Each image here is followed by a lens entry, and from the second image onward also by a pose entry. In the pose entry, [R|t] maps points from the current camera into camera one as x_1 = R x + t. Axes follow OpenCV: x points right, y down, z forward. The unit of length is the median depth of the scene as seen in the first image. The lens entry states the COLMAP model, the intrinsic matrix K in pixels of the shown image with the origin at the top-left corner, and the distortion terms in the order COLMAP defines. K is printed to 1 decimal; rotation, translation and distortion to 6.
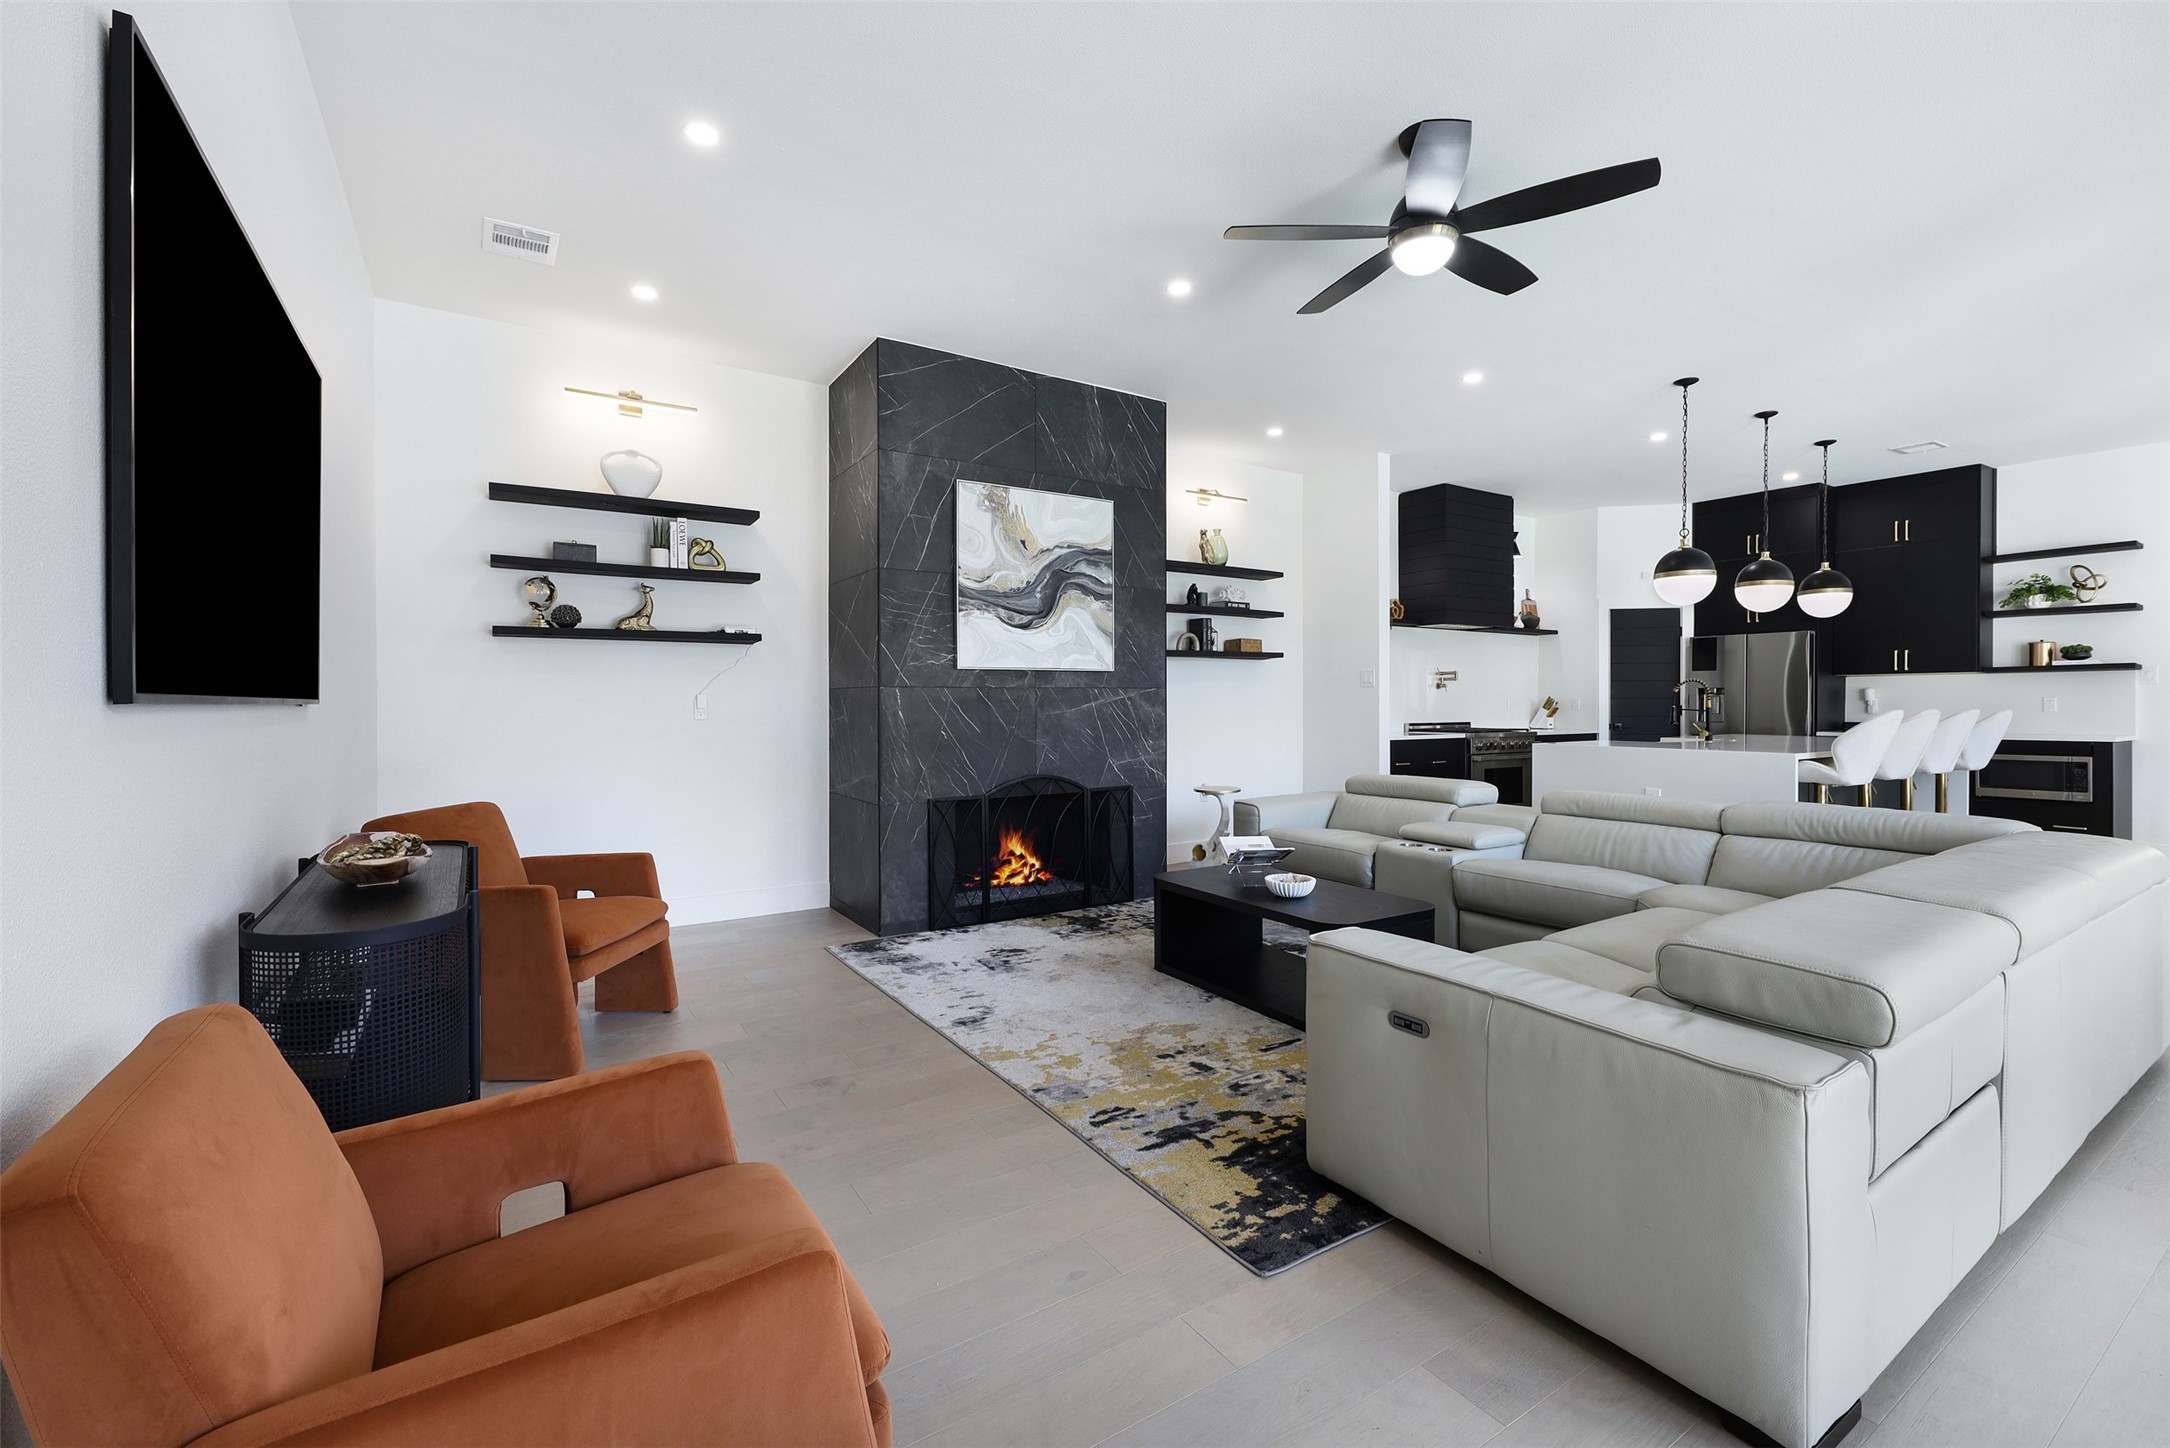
lens RADIAL K [[883.5, 0, 1094.9], [0, 883.5, 718.8], [0, 0, 1]] dist [0.008117, -0.000132]
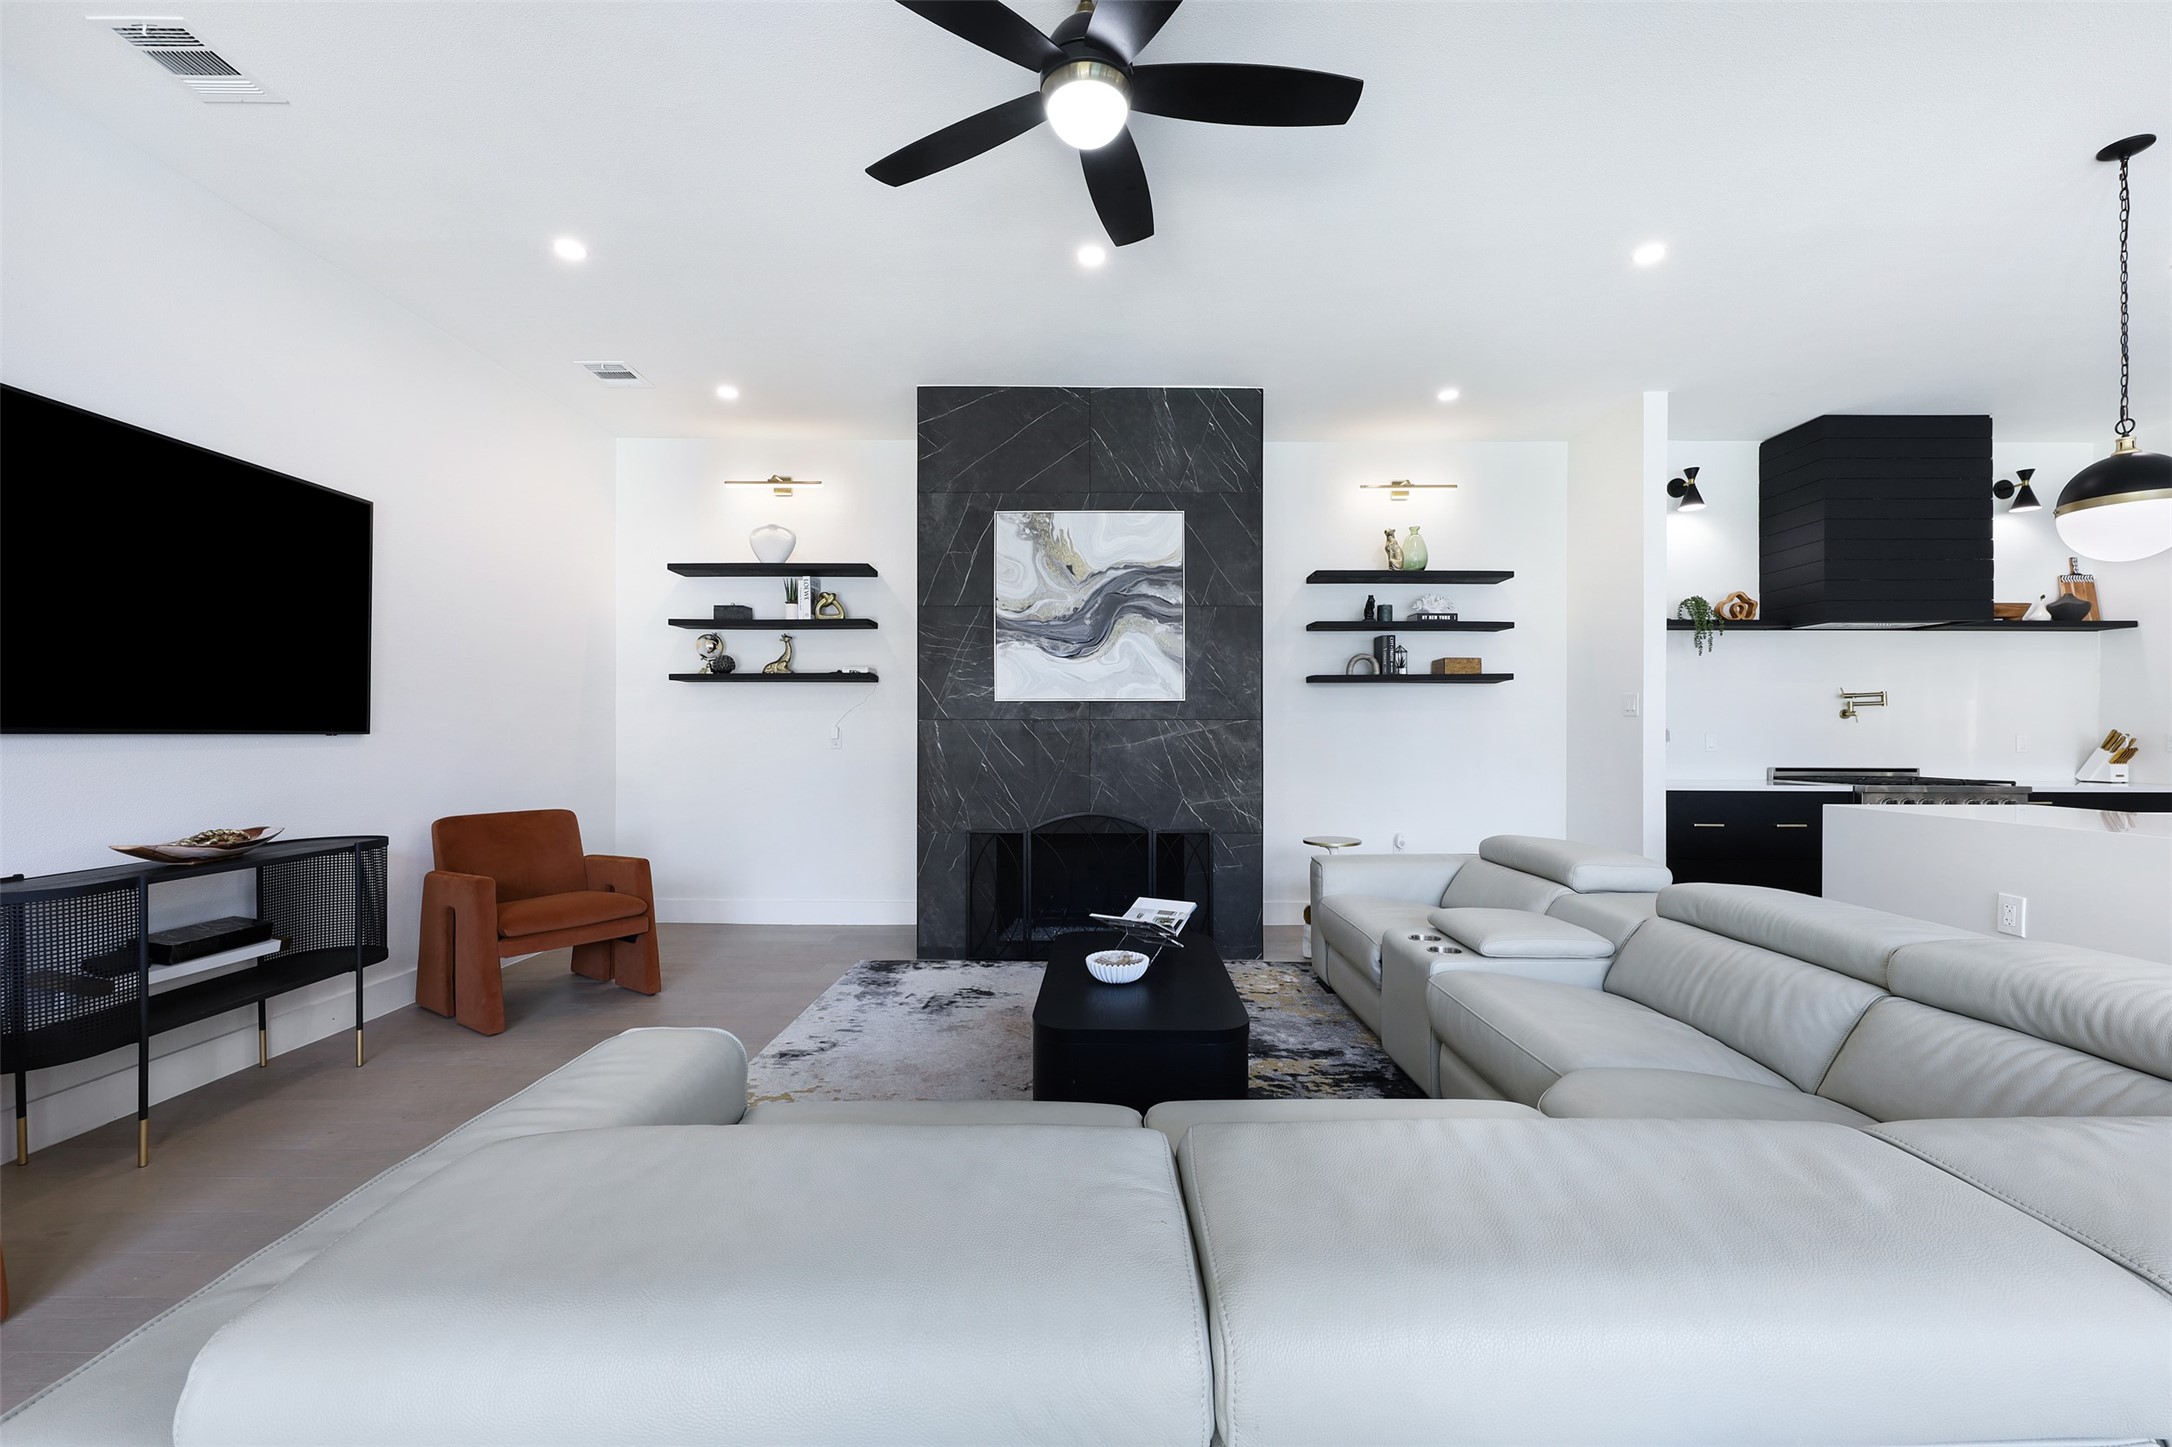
lens RADIAL K [[842.4, 0, 1098.2], [0, 842.4, 742.2], [0, 0, 1]] dist [0.016091, -0.007550]
pose [[0.846941, 0.008602, -0.531618, 0.428830], [-0.014309, 0.999876, -0.006617, -0.005269], [0.531495, 0.013211, 0.846959, 0.245344]]
